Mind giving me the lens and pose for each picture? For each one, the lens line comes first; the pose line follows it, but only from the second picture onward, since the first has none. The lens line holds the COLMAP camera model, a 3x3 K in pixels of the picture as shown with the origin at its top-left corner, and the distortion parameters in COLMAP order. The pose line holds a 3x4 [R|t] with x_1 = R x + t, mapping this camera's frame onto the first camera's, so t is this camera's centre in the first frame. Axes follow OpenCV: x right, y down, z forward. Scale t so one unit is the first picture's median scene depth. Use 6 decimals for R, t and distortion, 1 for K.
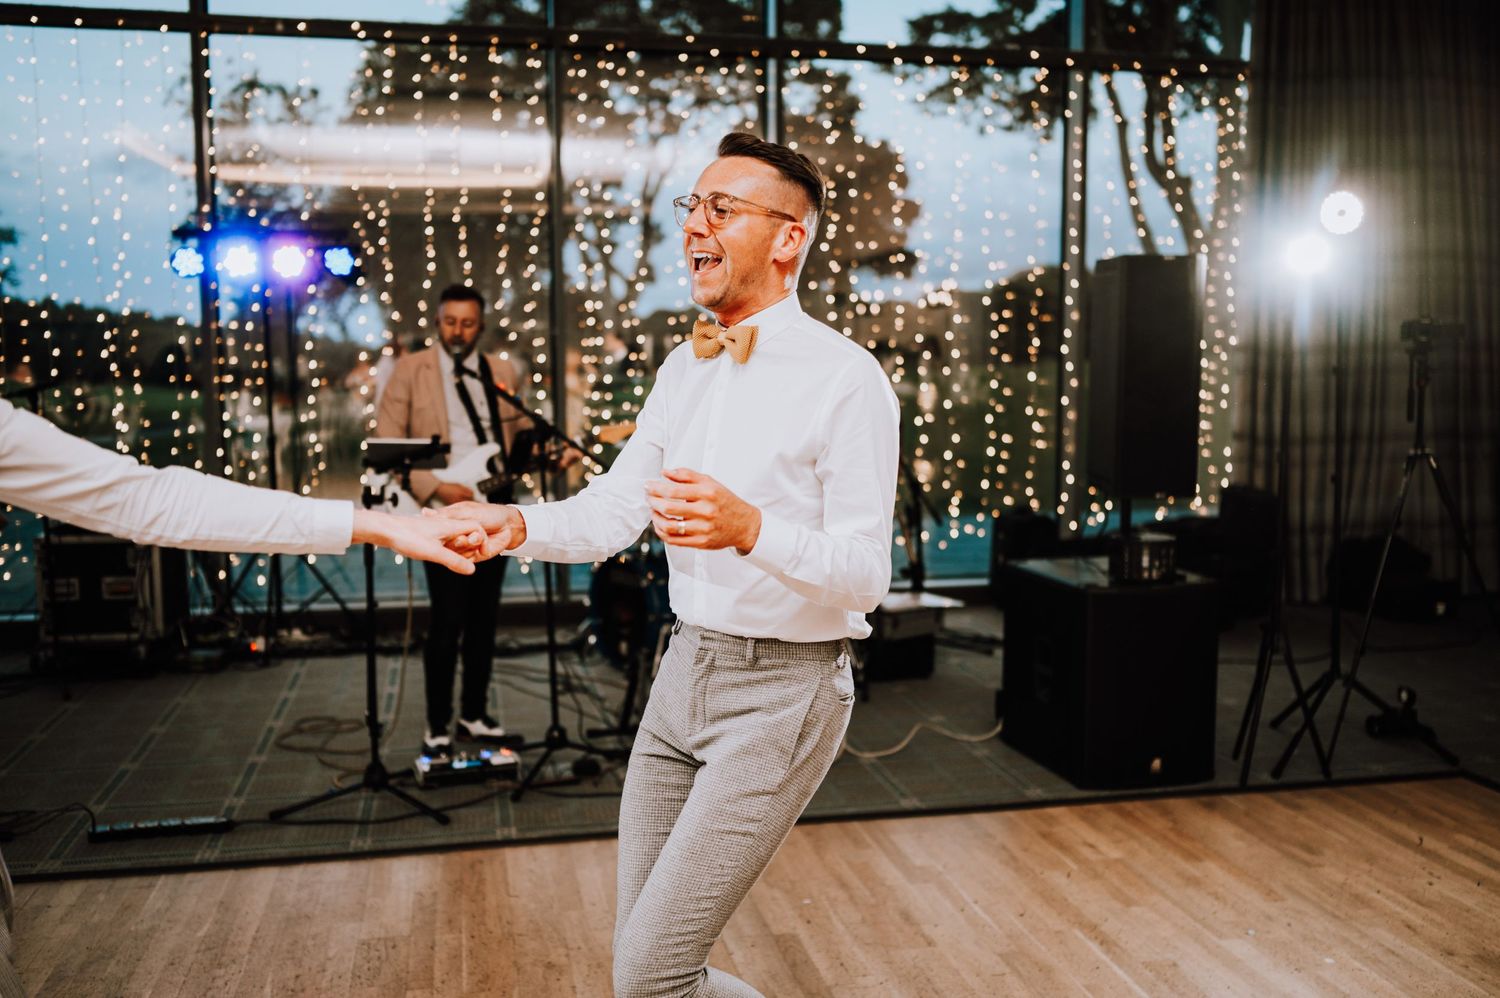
lens RADIAL K [[1416.4, 0, 750.0], [0, 1416.4, 499.0], [0, 0, 1]] dist [-0.001893, 0.004545]
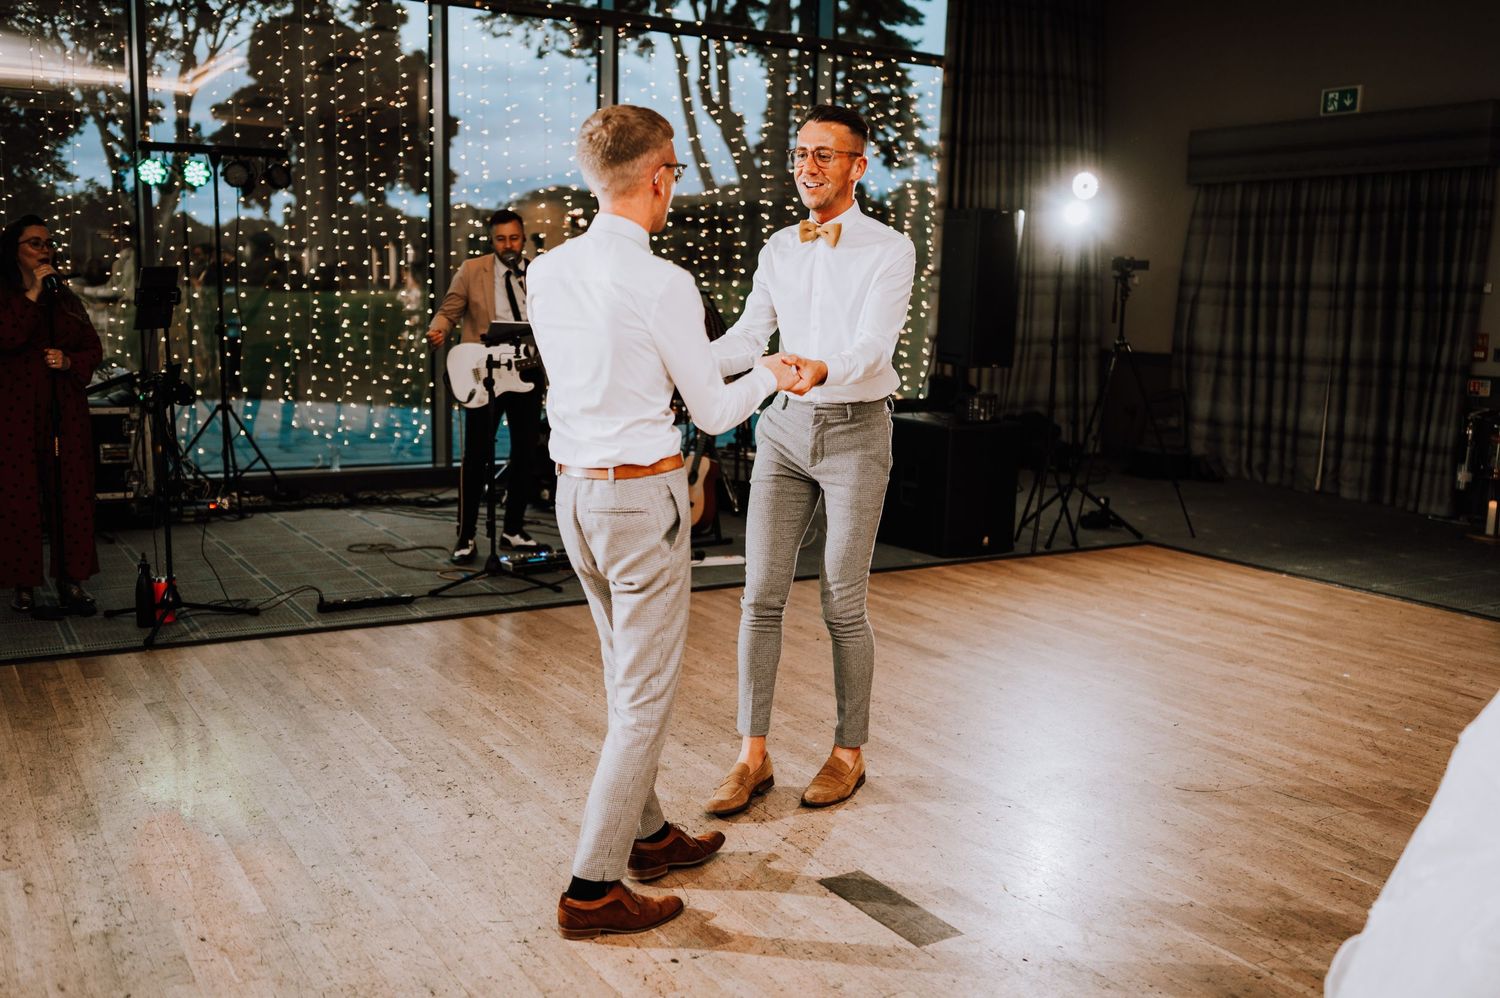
lens RADIAL K [[1418.6, 0, 745.5], [0, 1418.6, 505.1], [0, 0, 1]] dist [-0.006131, 0.012429]
pose [[0.944130, -0.026202, 0.328529, -0.428775], [0.006696, 0.998154, 0.060364, 0.047912], [-0.329504, -0.054792, 0.942563, -0.343579]]
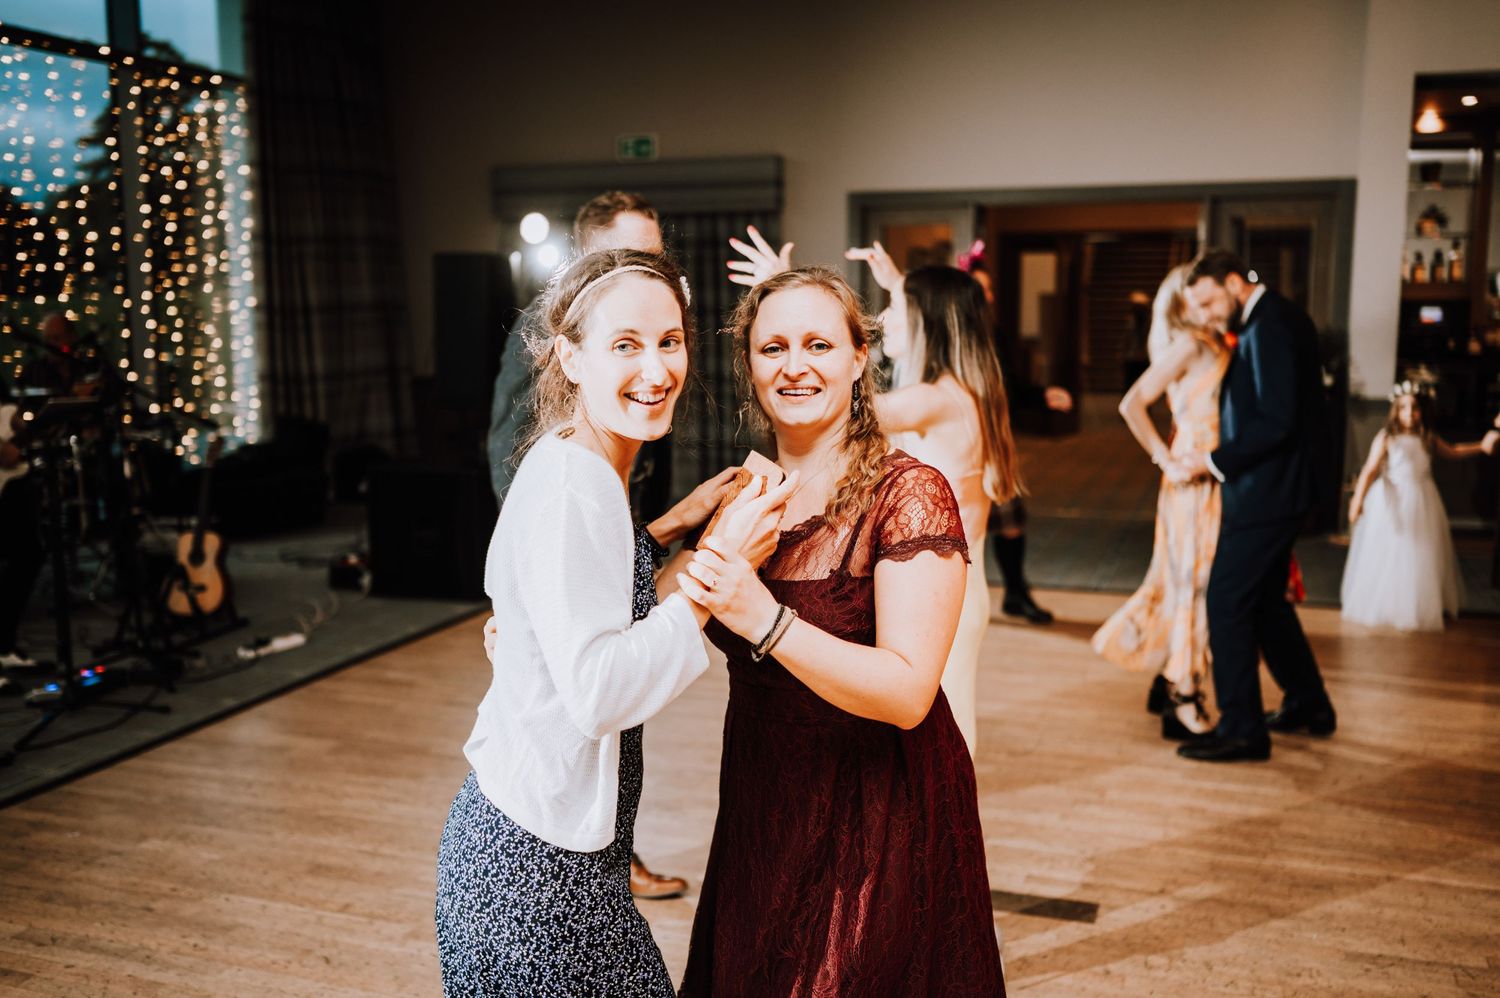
lens RADIAL K [[1418.6, 0, 745.5], [0, 1418.6, 505.1], [0, 0, 1]] dist [-0.006131, 0.012429]
pose [[0.528620, -0.119265, 0.840439, -0.809023], [0.084594, 0.992554, 0.087643, -0.010049], [-0.844633, 0.024767, 0.534773, -0.062141]]
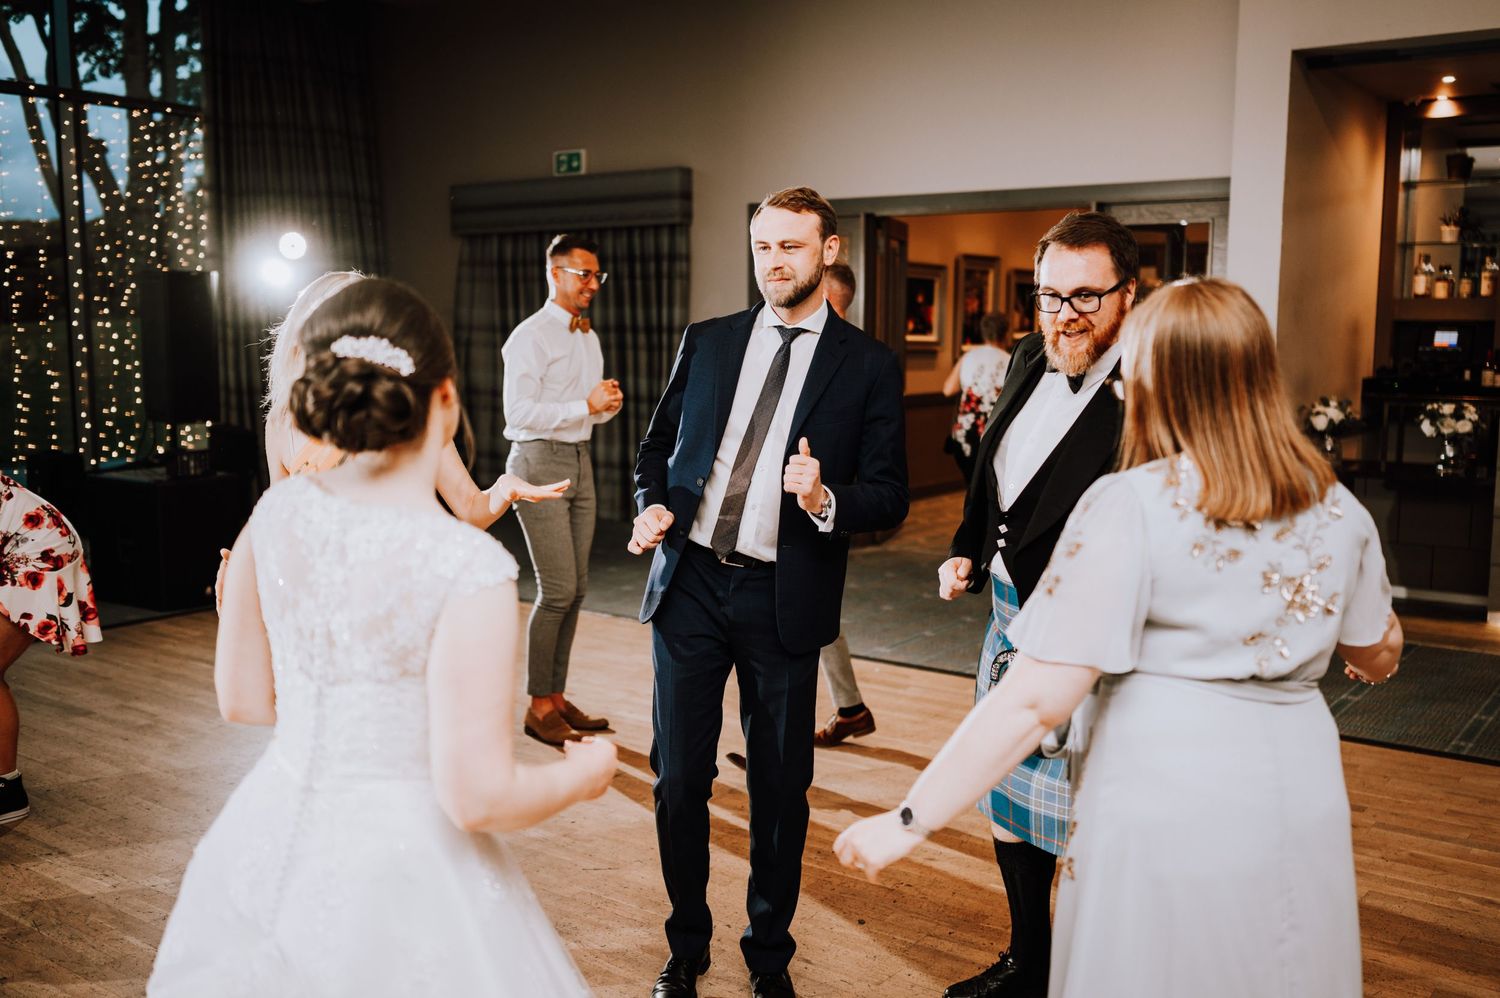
lens RADIAL K [[1418.6, 0, 745.5], [0, 1418.6, 505.1], [0, 0, 1]] dist [-0.006131, 0.012429]
pose [[0.748782, -0.081042, 0.657843, -0.275742], [0.060101, 0.996710, 0.054379, 0.036893], [-0.660086, -0.001181, 0.751189, -0.546047]]
